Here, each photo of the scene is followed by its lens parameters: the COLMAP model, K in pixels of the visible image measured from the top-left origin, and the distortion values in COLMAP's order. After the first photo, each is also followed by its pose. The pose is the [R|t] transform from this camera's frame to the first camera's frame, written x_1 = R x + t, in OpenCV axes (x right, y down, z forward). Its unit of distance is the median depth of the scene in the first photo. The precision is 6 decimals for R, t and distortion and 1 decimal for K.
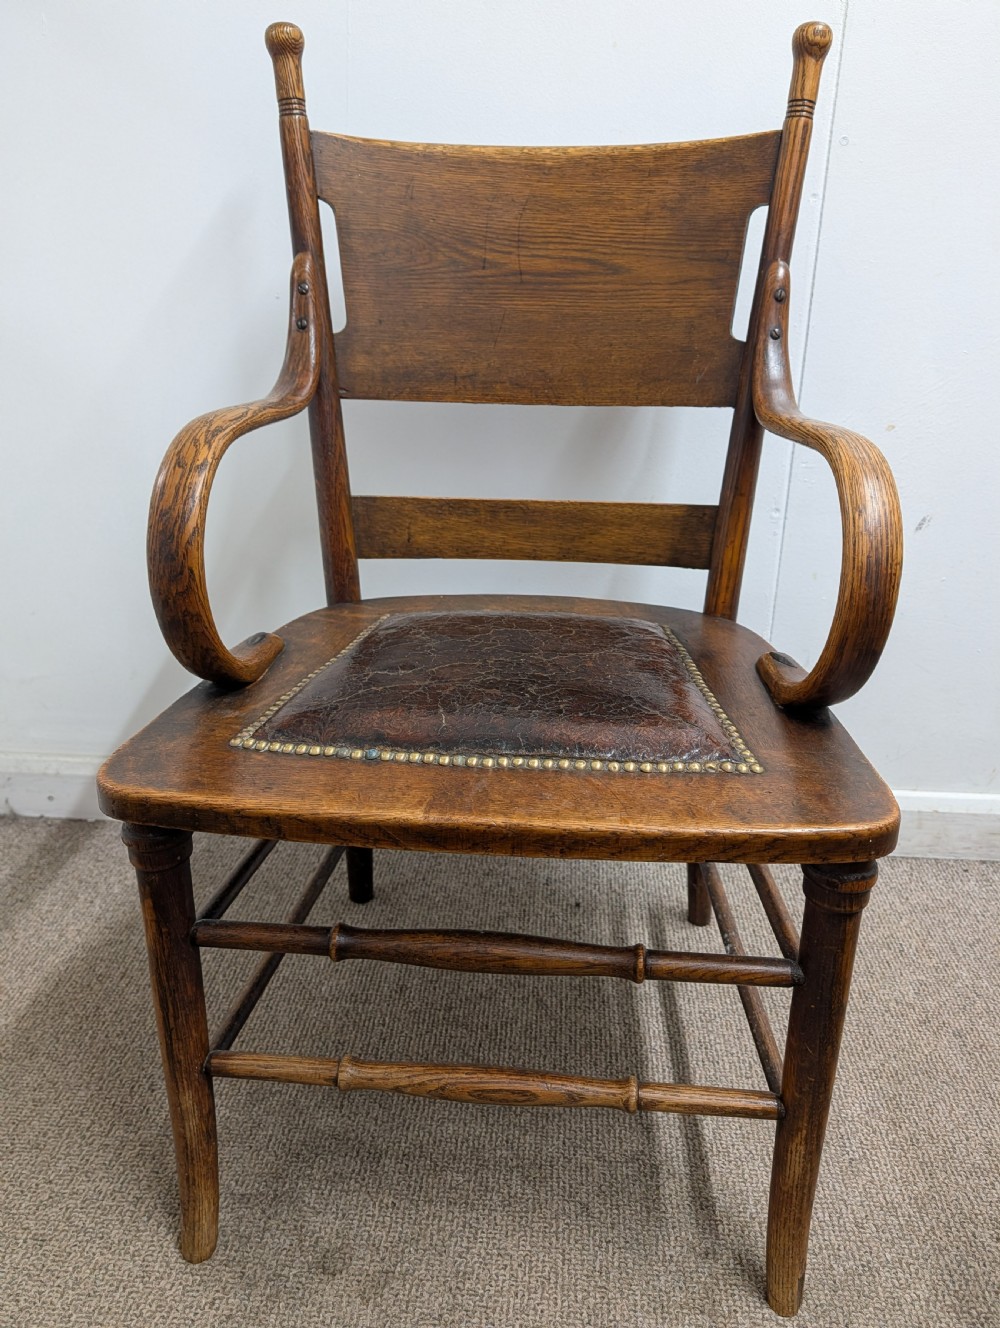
lens RADIAL K [[980.5, 0, 520.1], [0, 980.5, 676.7], [0, 0, 1]] dist [0.002281, -0.013327]
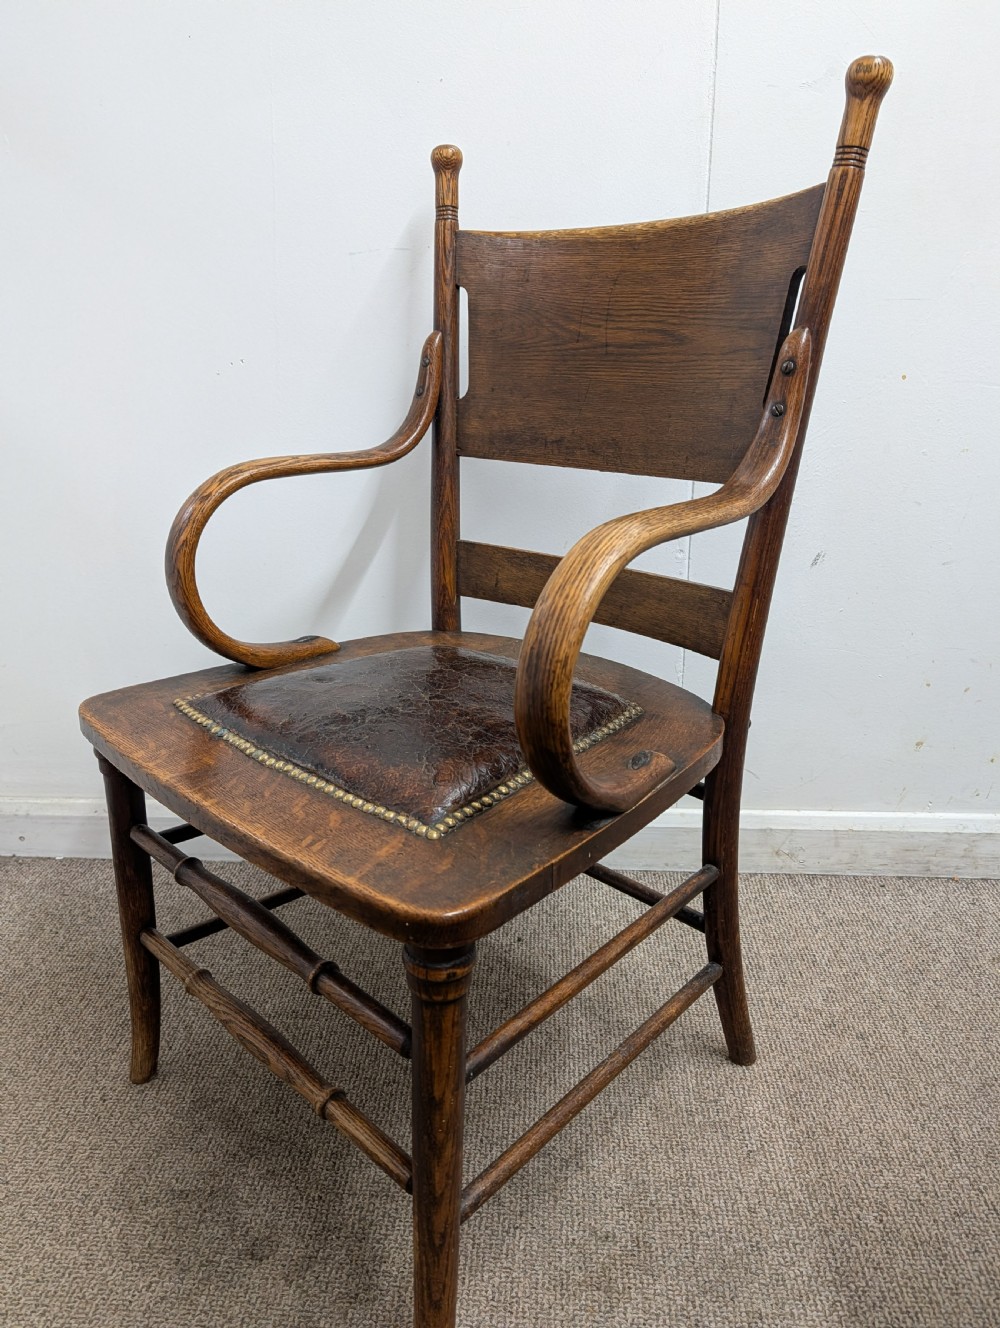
lens RADIAL K [[980.5, 0, 476.7], [0, 980.5, 675.1], [0, 0, 1]] dist [0.002281, -0.013327]
pose [[0.745940, 0.196290, -0.636430, 0.630052], [-0.226604, 0.973372, 0.034616, -0.079898], [0.626278, 0.118396, 0.770557, 0.163652]]
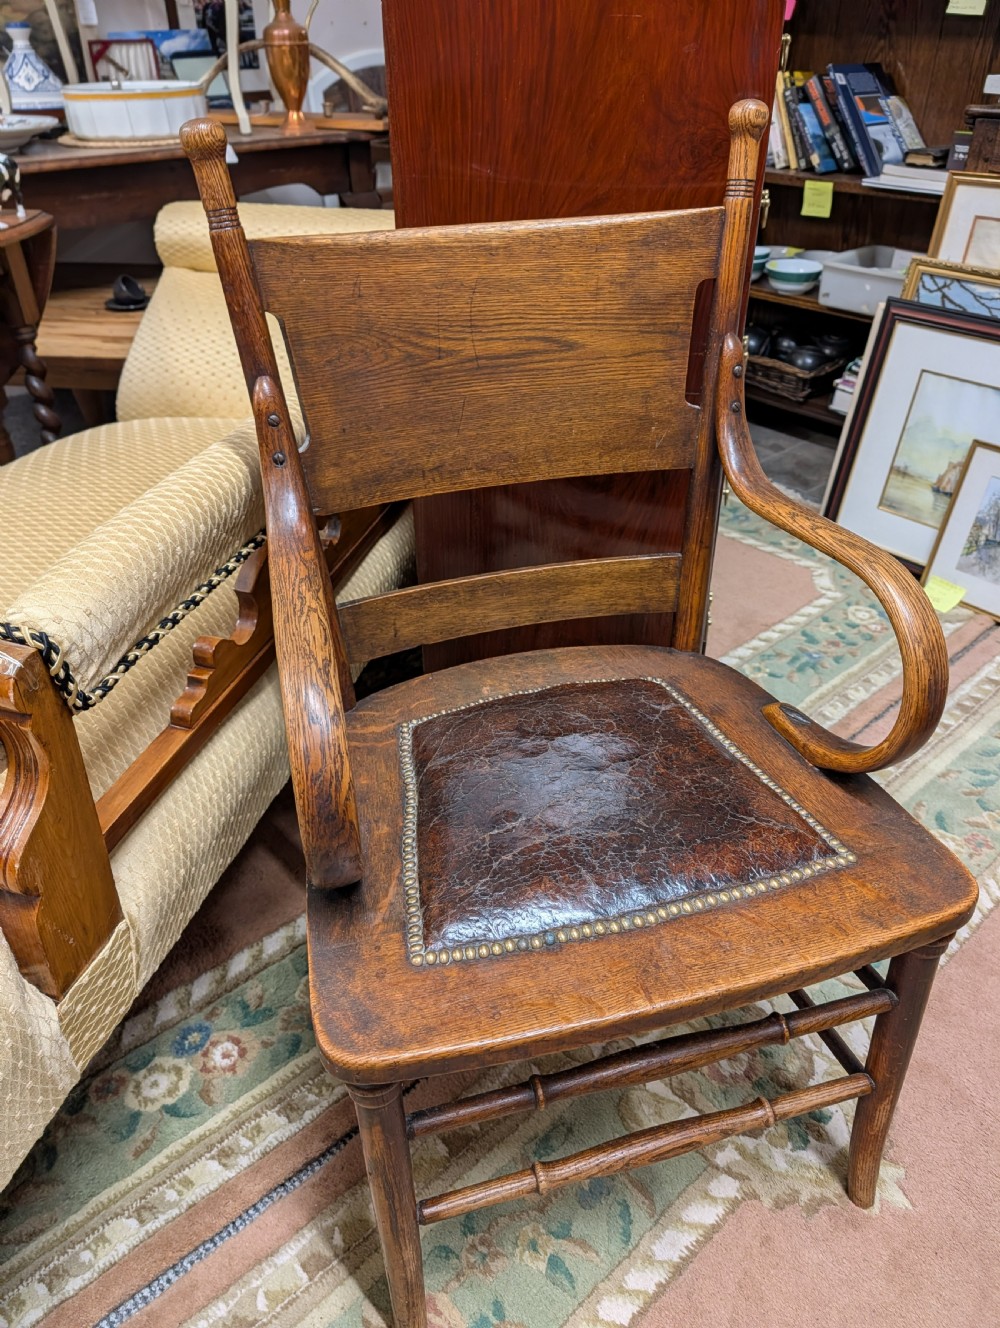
lens RADIAL K [[980.5, 0, 518.6], [0, 980.5, 676.3], [0, 0, 1]] dist [0.002281, -0.013327]
pose [[0.932500, -0.218369, 0.287678, -0.312013], [0.156518, 0.962169, 0.223010, -0.322555], [-0.325494, -0.162930, 0.931401, 0.032285]]
